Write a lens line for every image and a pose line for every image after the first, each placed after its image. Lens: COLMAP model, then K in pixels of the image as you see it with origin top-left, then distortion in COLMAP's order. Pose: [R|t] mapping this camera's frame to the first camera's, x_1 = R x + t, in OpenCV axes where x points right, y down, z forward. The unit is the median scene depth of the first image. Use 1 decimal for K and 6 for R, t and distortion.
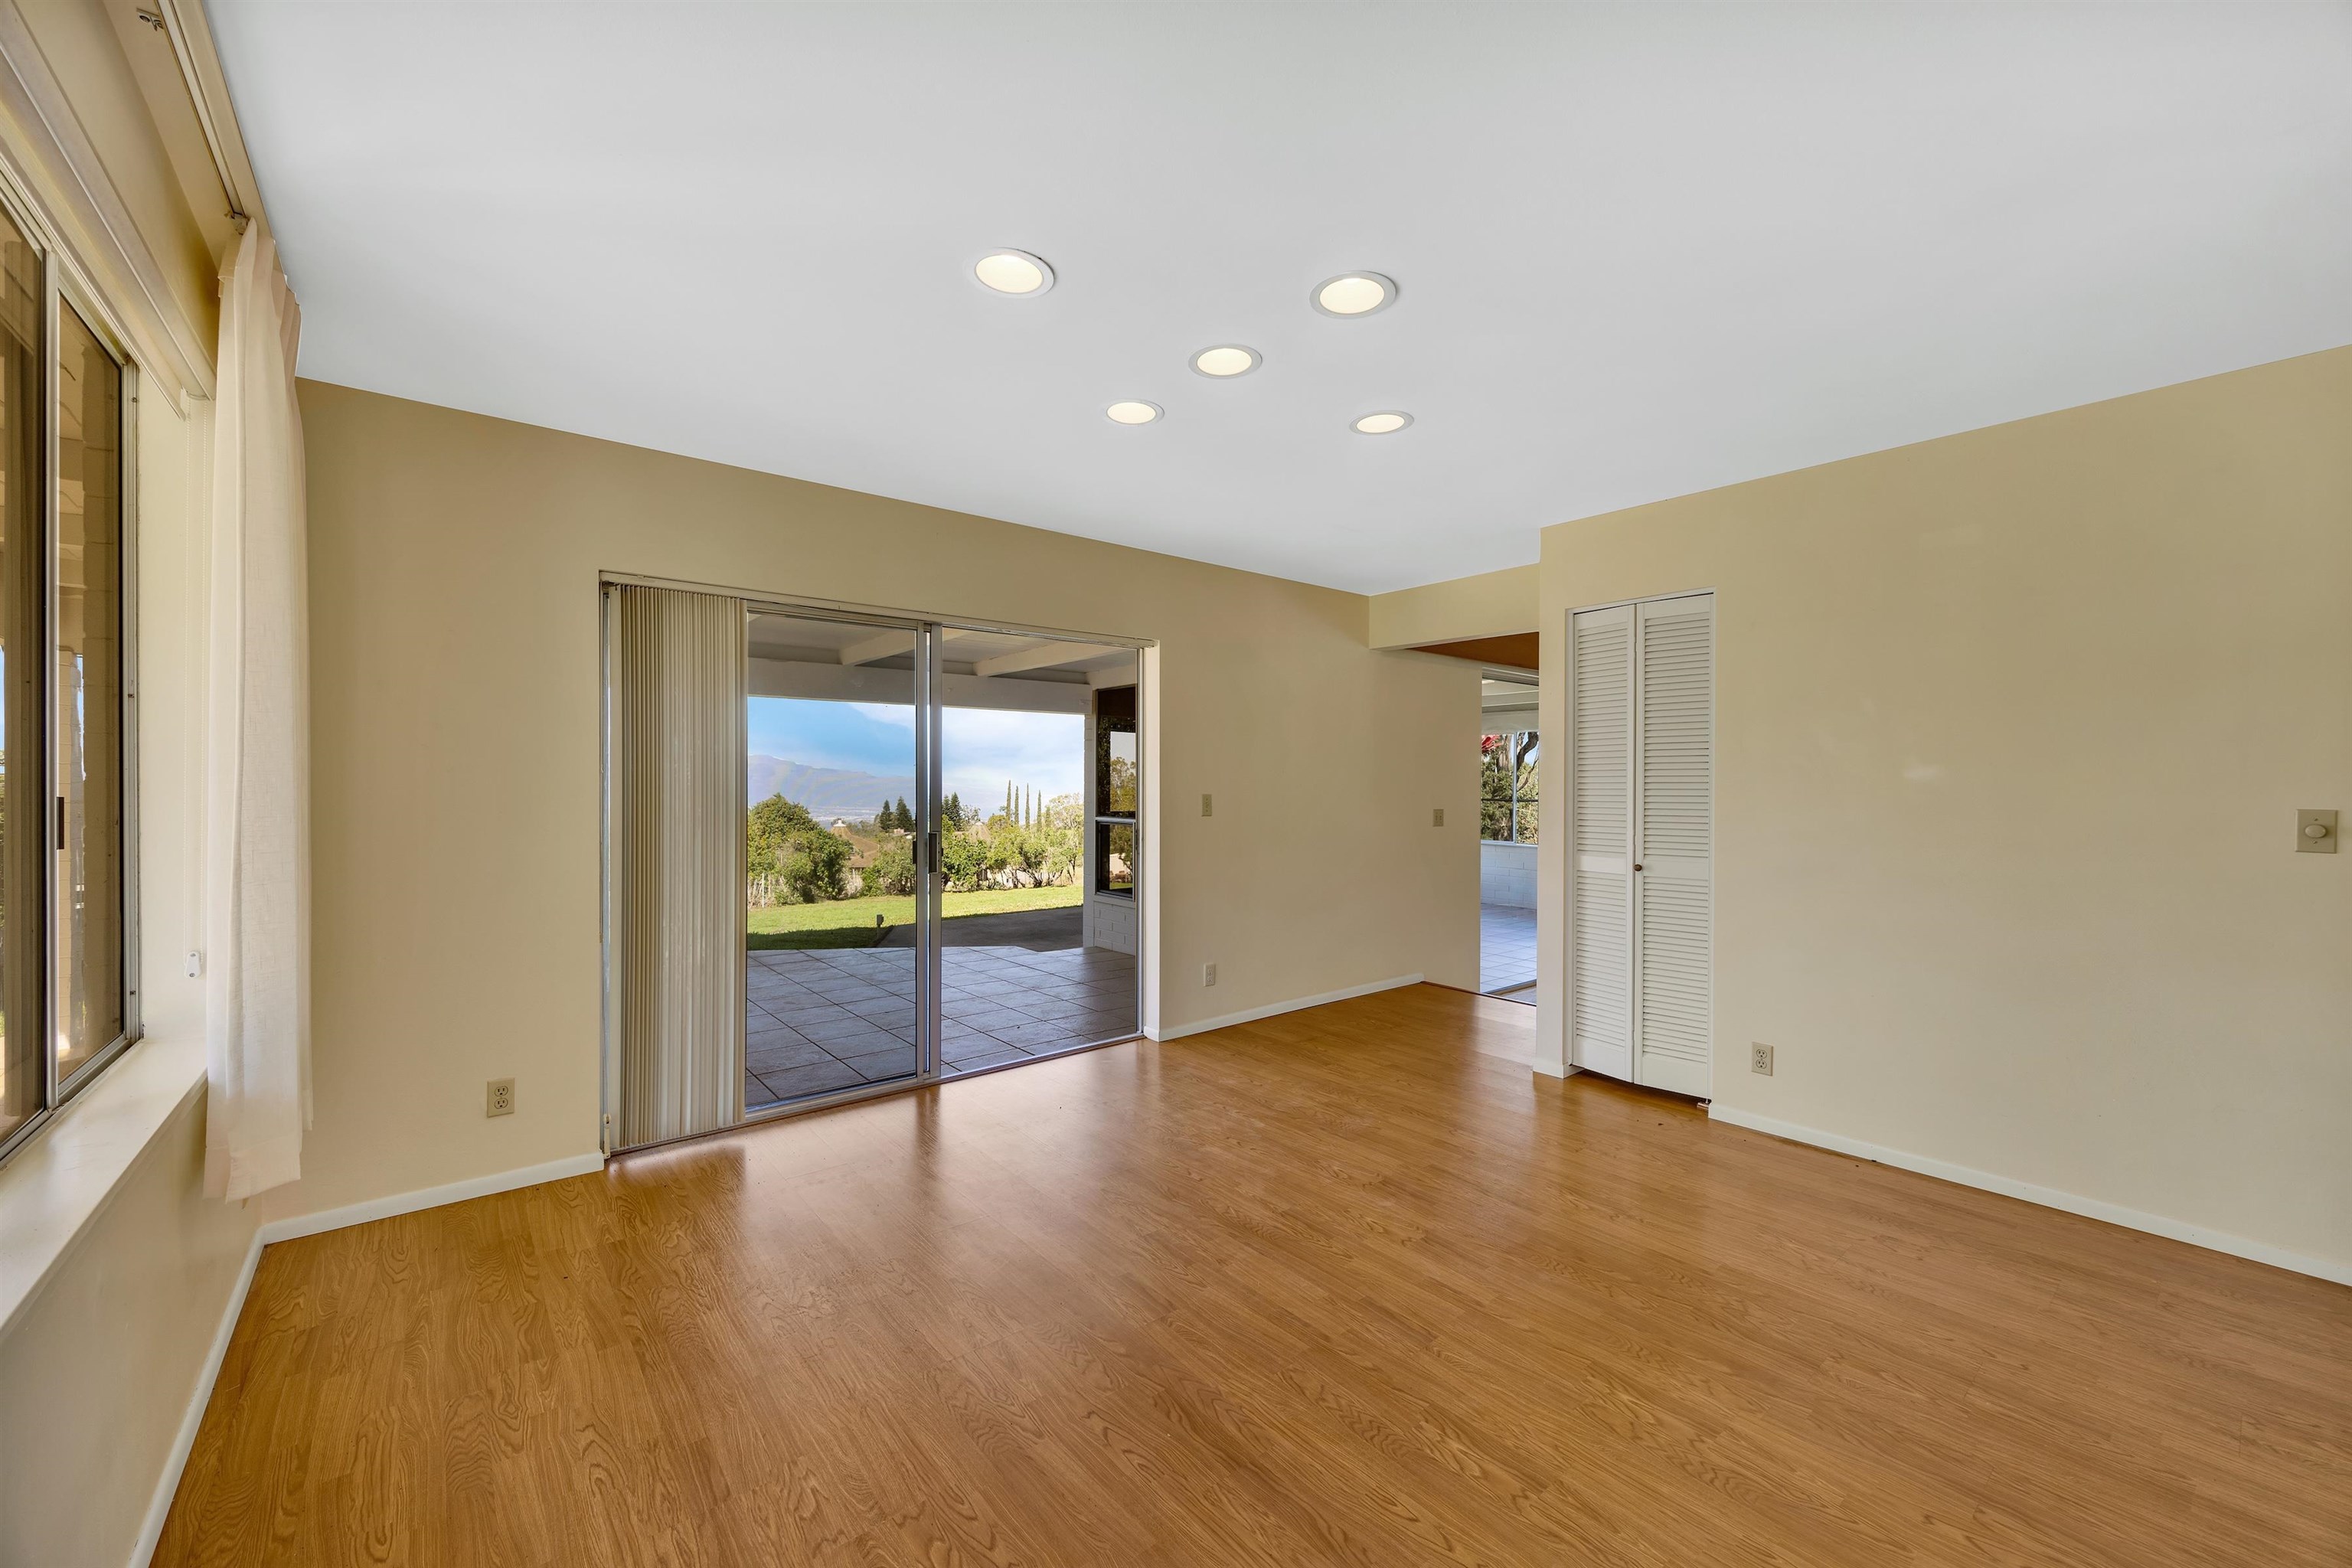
lens RADIAL K [[912.7, 0, 1166.1], [0, 912.7, 786.8], [0, 0, 1]] dist [-0.000171, -0.000130]
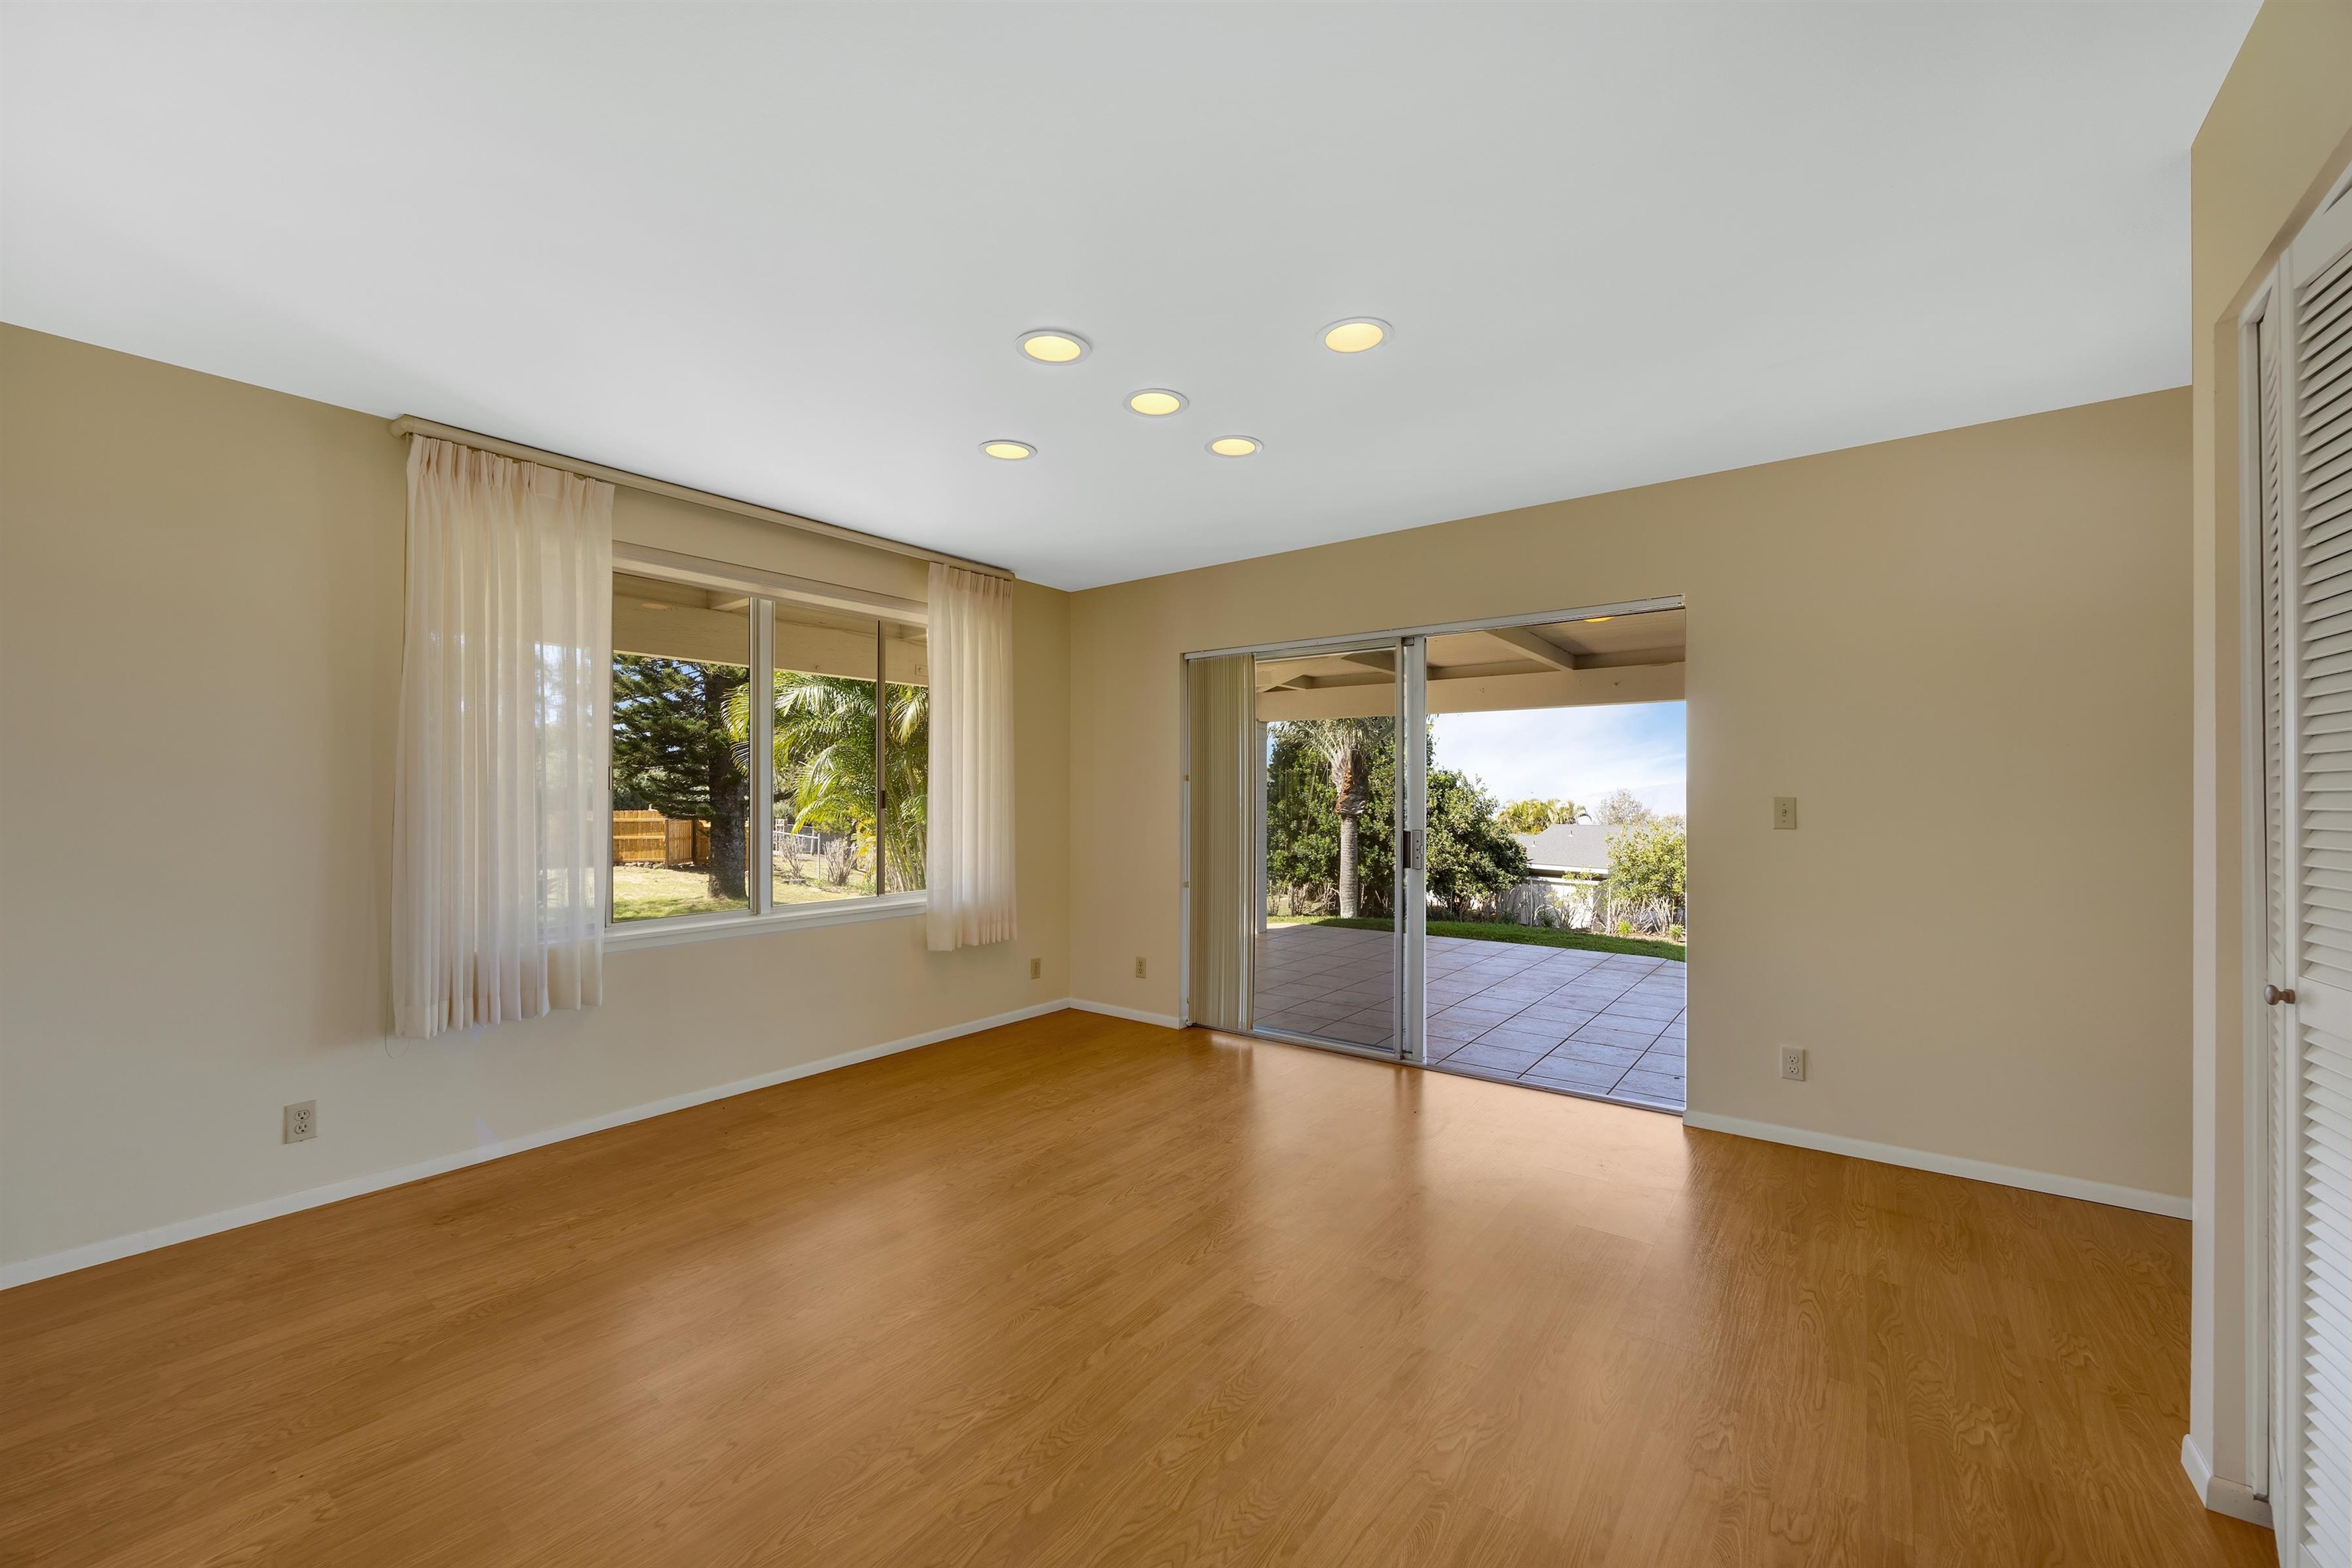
lens RADIAL K [[912.7, 0, 1169.1], [0, 912.7, 786.0], [0, 0, 1]] dist [-0.000171, -0.000130]
pose [[0.235498, -0.011320, -0.971809, 0.761555], [-0.003523, 0.999916, -0.012502, 0.013044], [0.971869, 0.006368, 0.235438, 0.496401]]
